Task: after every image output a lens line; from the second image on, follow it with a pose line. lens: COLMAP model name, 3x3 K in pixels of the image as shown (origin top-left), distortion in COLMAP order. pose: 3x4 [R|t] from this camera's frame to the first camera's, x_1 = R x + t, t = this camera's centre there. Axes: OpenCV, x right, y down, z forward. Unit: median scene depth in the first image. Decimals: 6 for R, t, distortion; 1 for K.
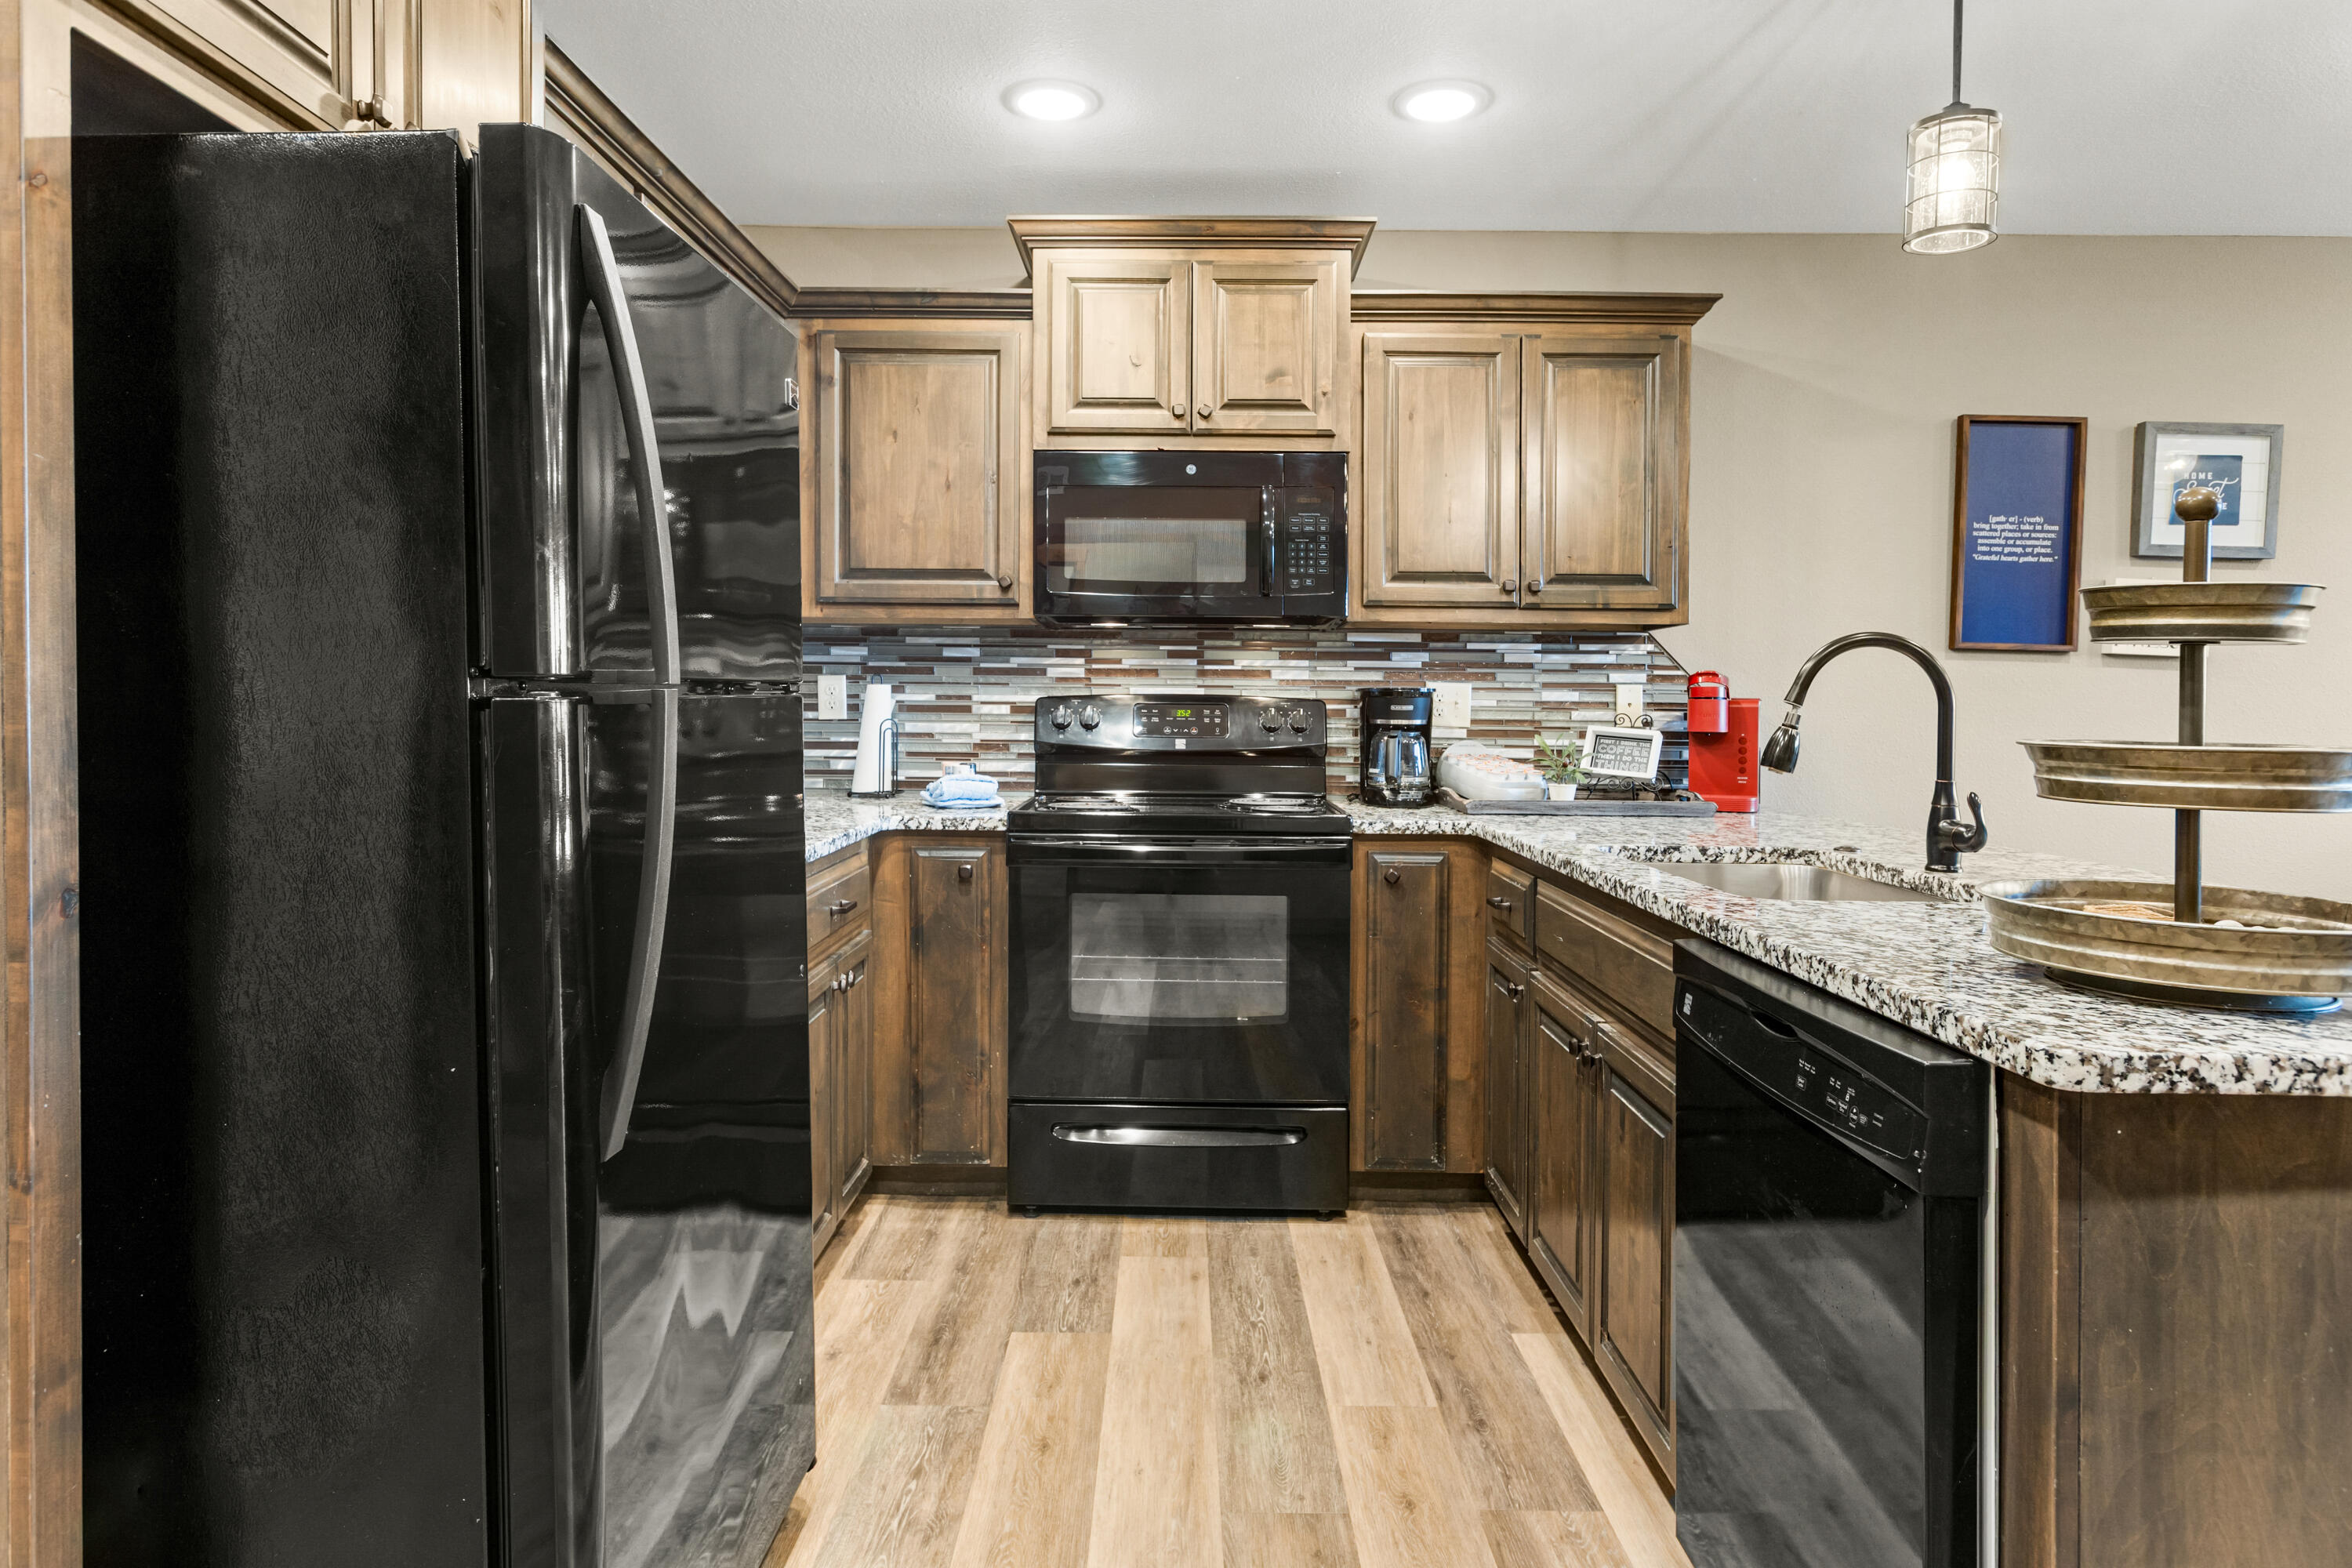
lens RADIAL K [[1493.3, 0, 1179.1], [0, 1493.3, 733.5], [0, 0, 1]] dist [-0.006158, 0.001604]
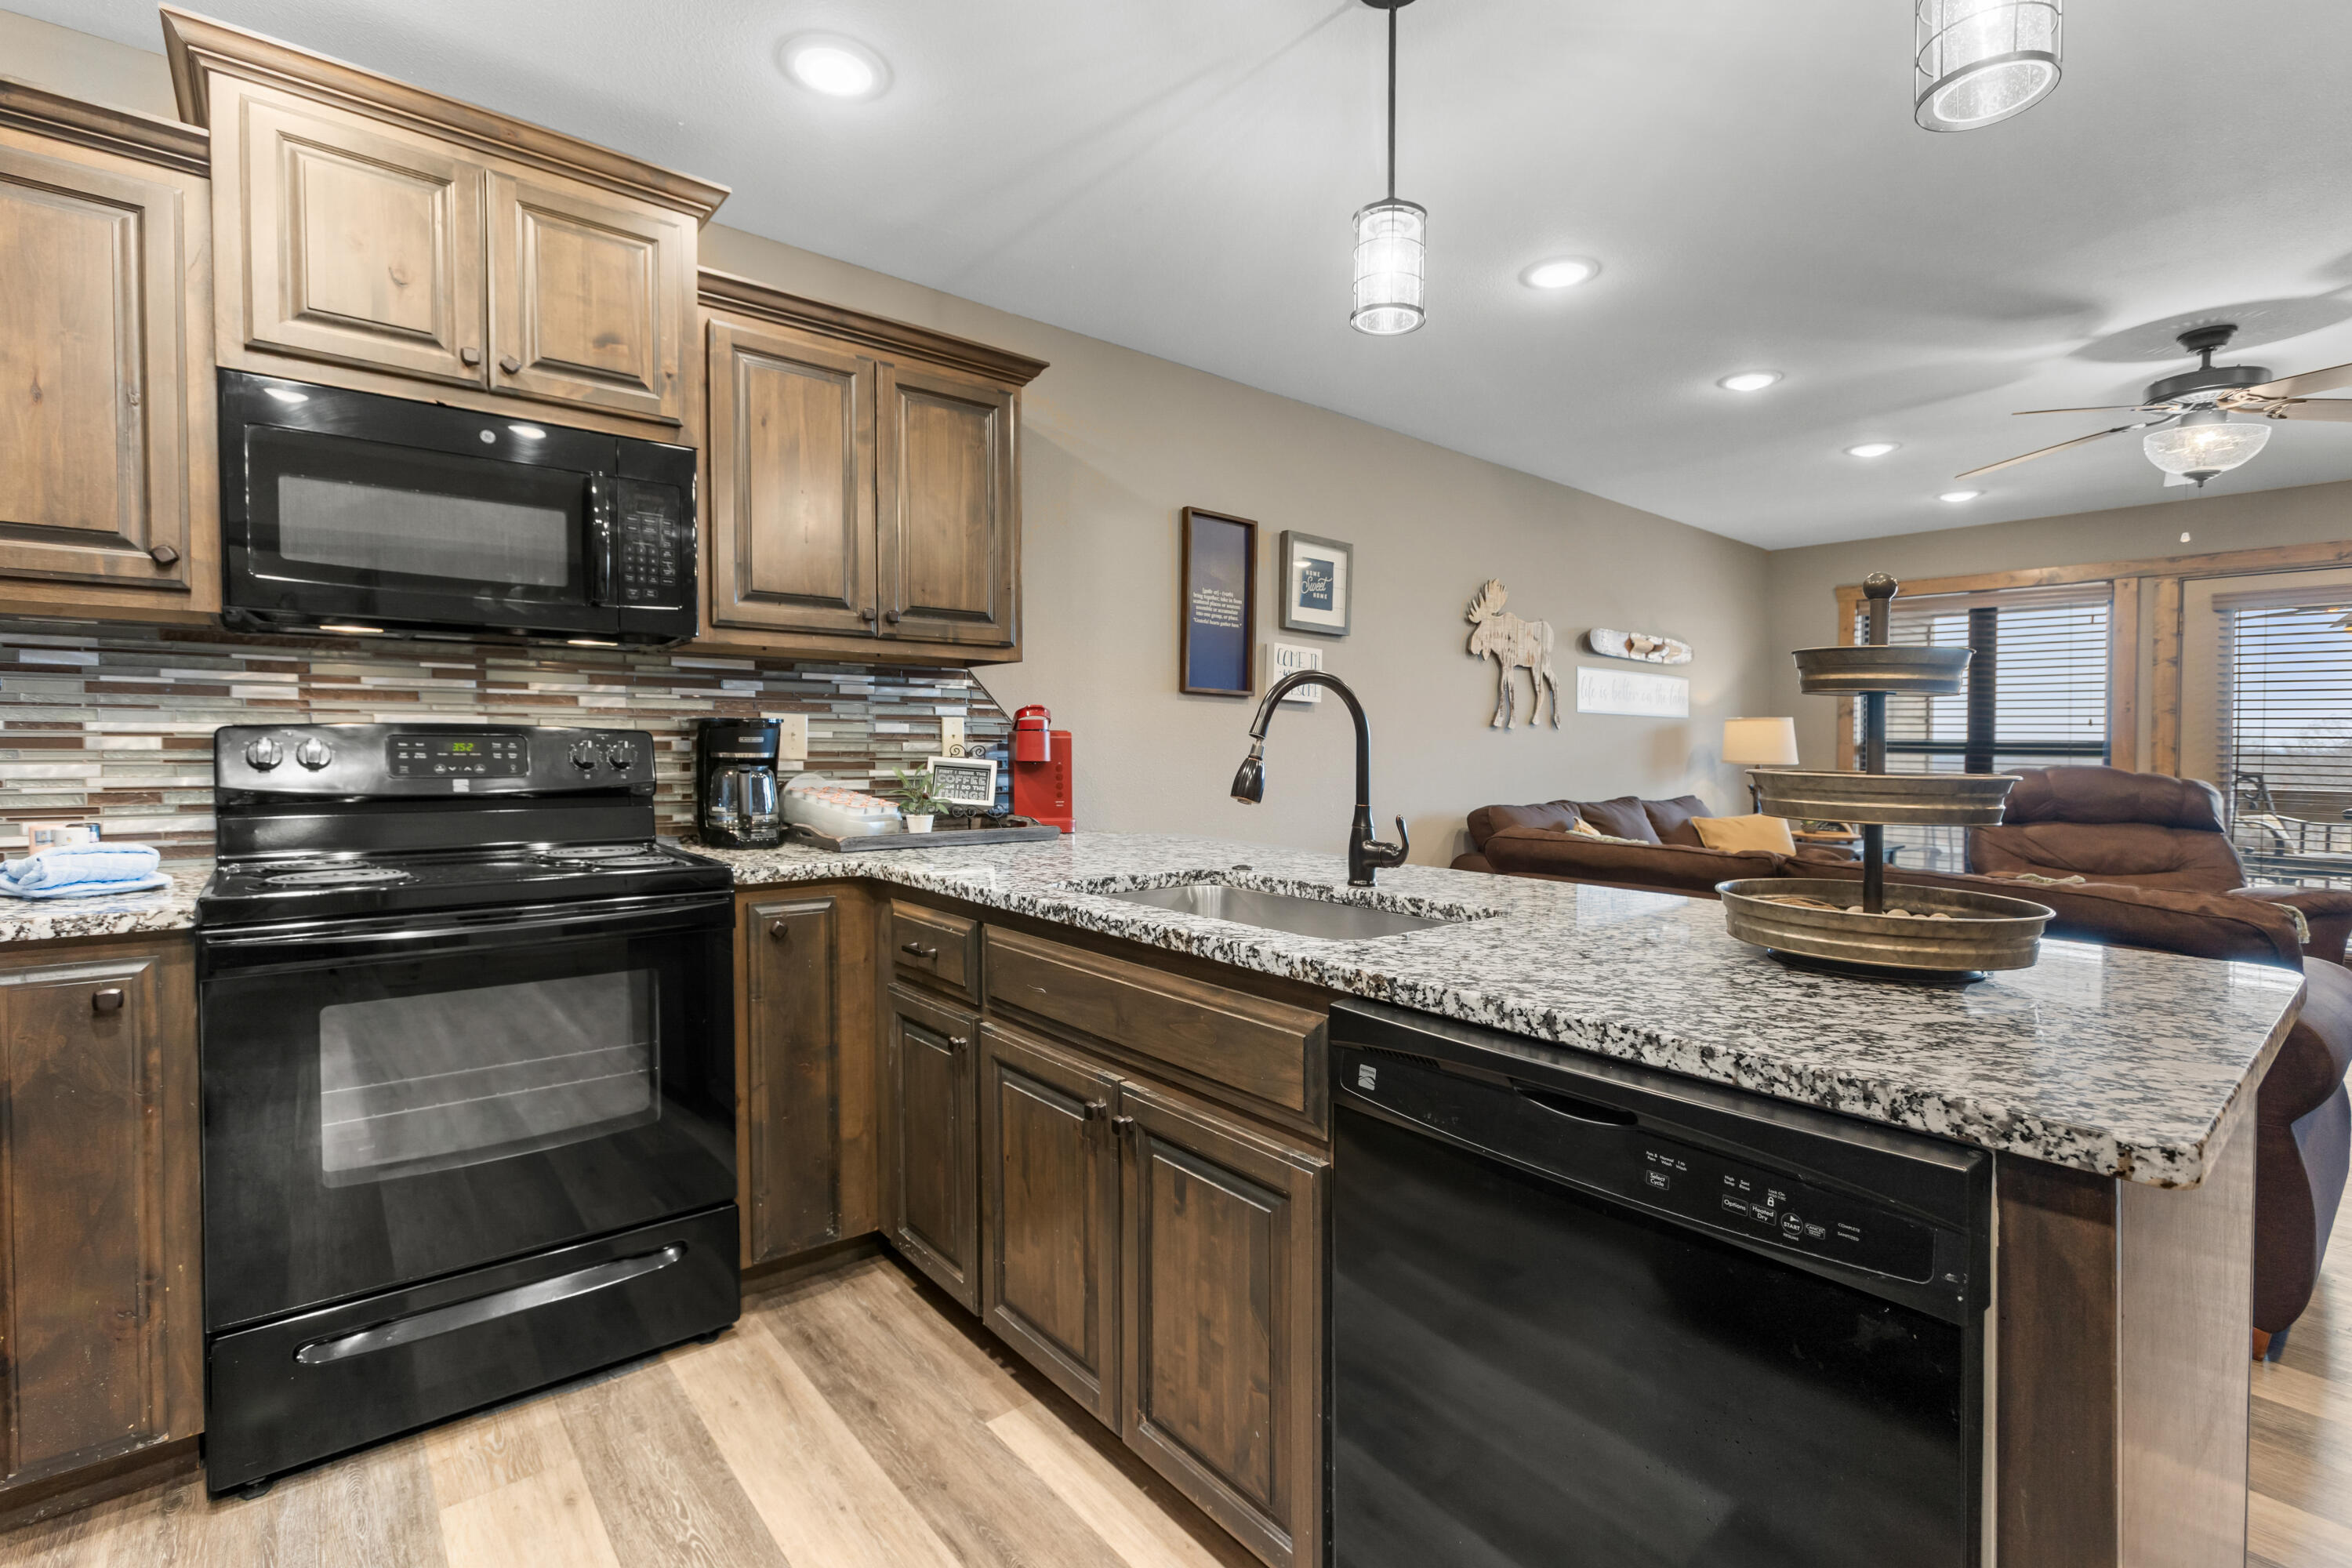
lens RADIAL K [[1095.1, 0, 1191.9], [0, 1095.1, 764.3], [0, 0, 1]] dist [-0.014541, 0.008676]
pose [[0.755648, -0.016954, 0.654758, -0.090454], [0.011281, 0.999854, 0.012871, -0.008056], [-0.654880, -0.002340, 0.755729, 0.327071]]
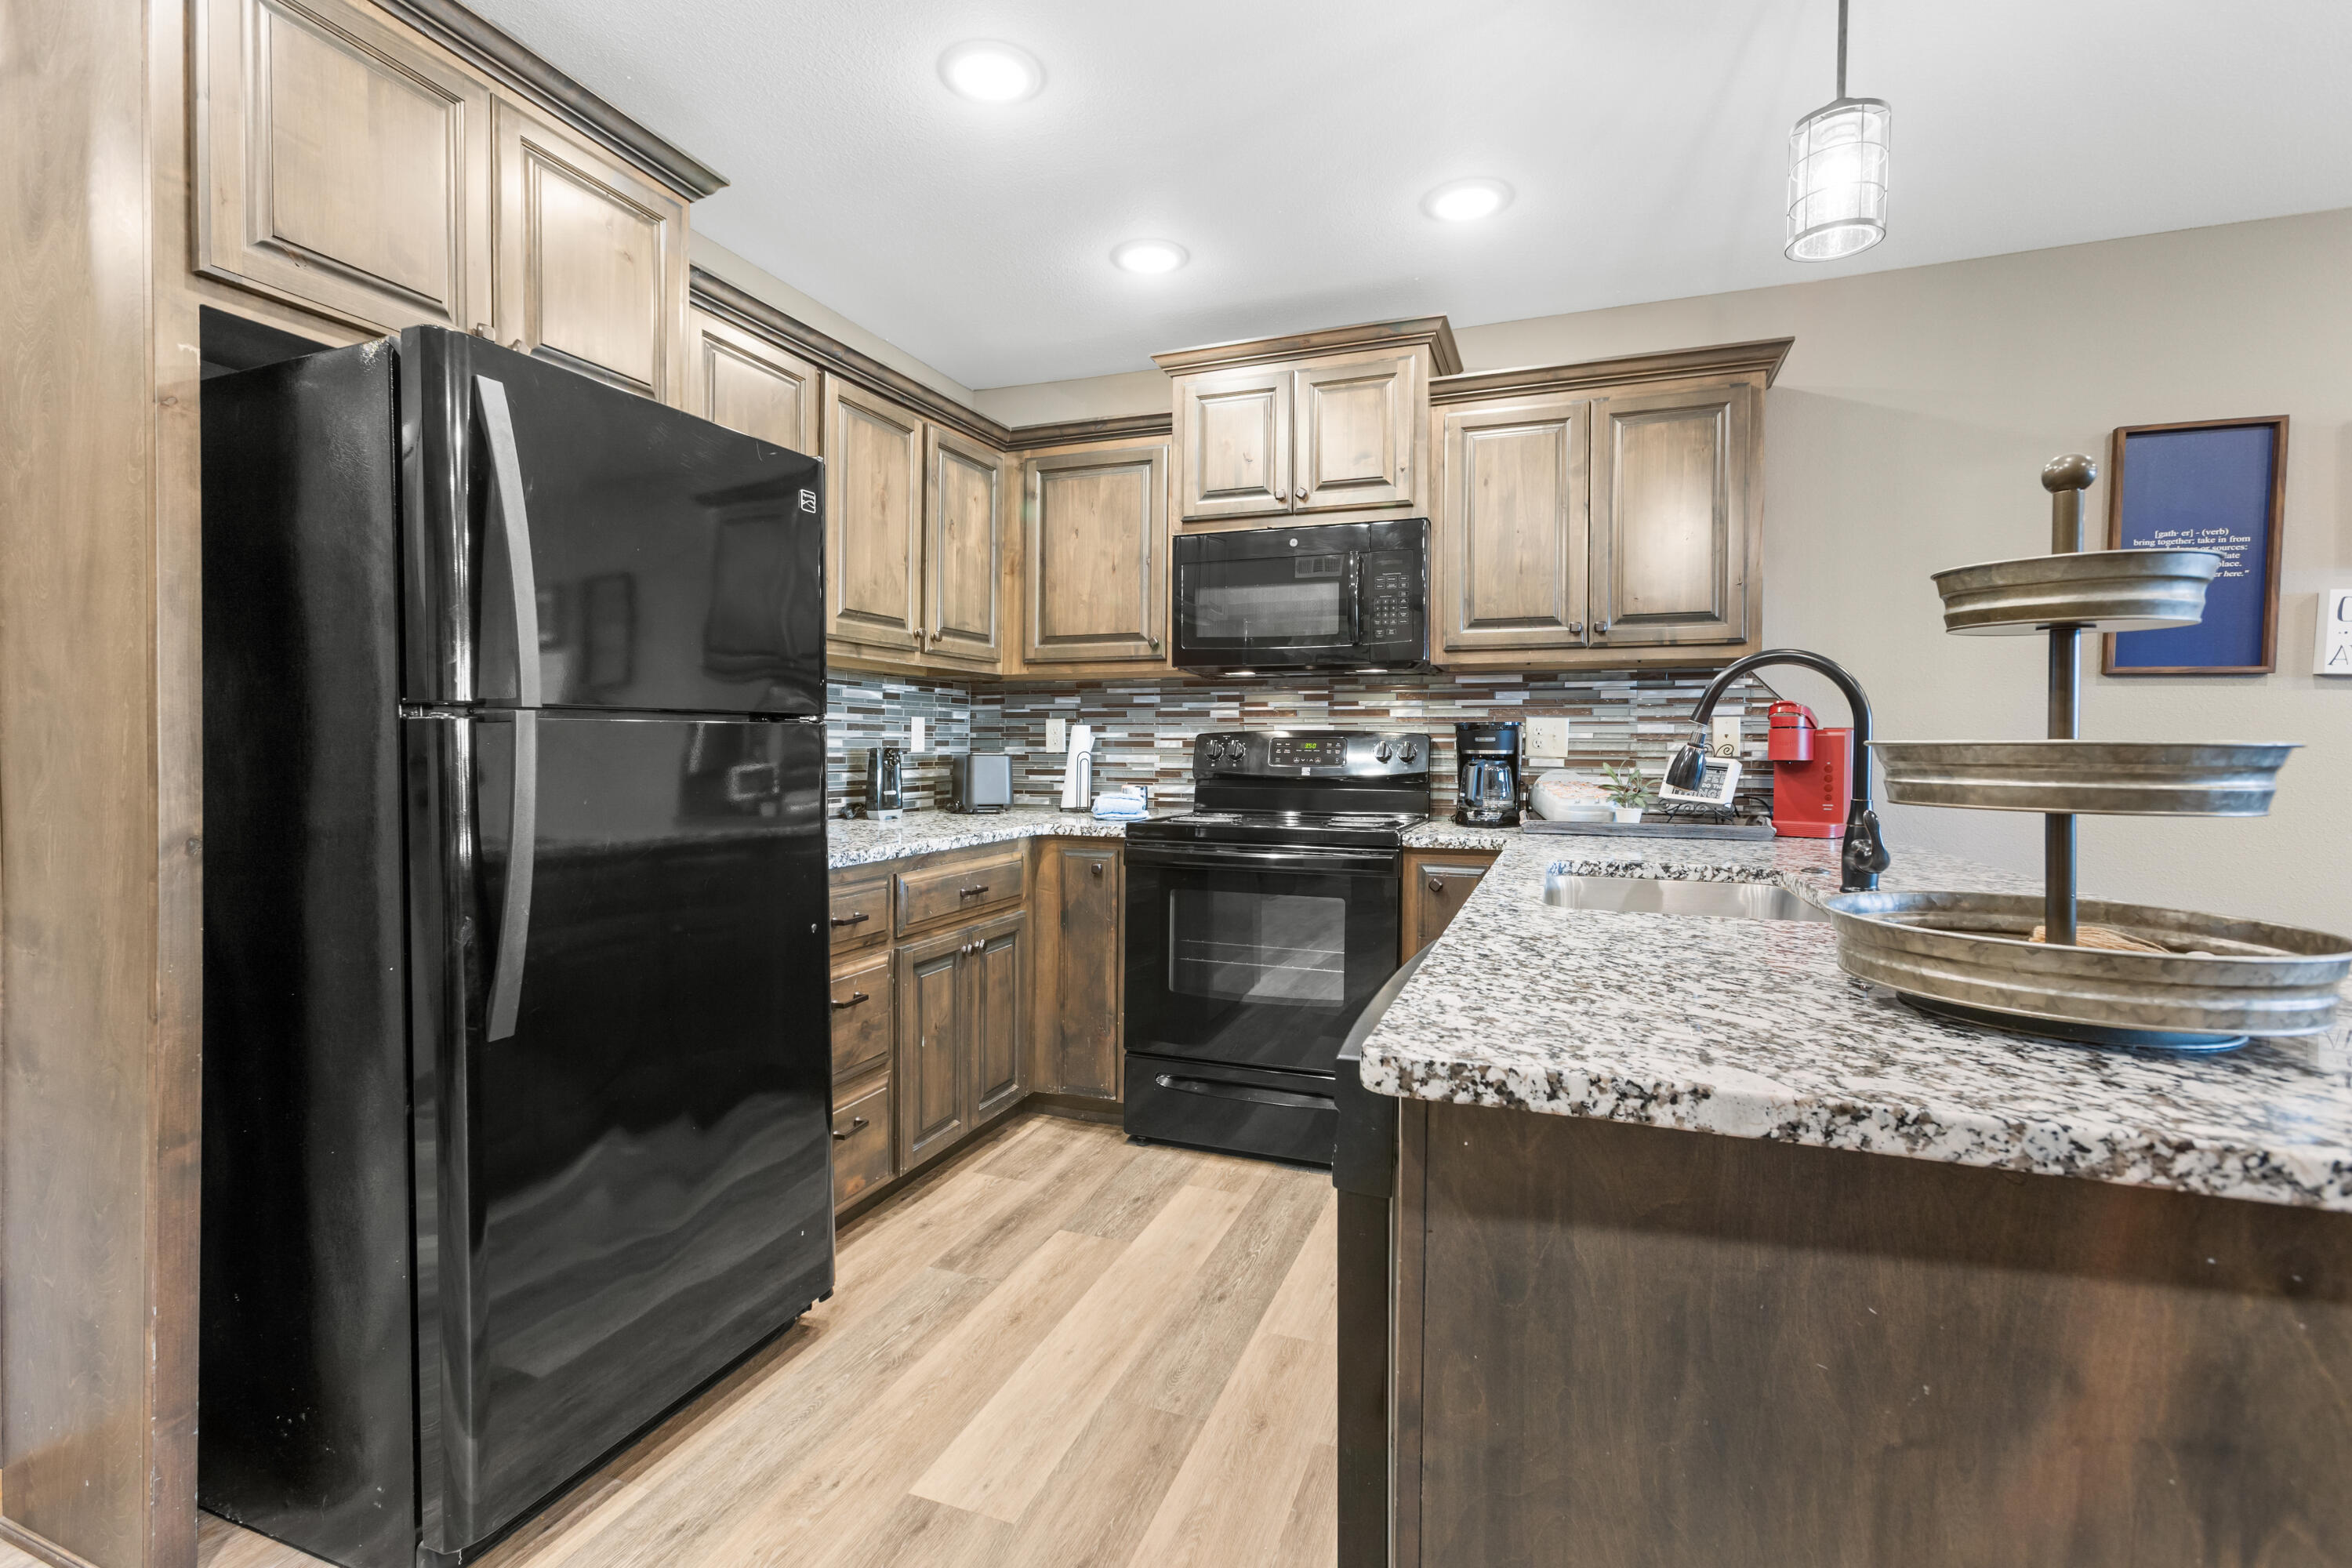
lens RADIAL K [[1169.6, 0, 1168.6], [0, 1169.6, 768.2], [0, 0, 1]] dist [-0.013206, 0.012572]
pose [[0.925020, 0.000417, -0.379918, 0.275550], [-0.003893, 0.999957, -0.008381, 0.013628], [0.379898, 0.009232, 0.924982, 0.090157]]
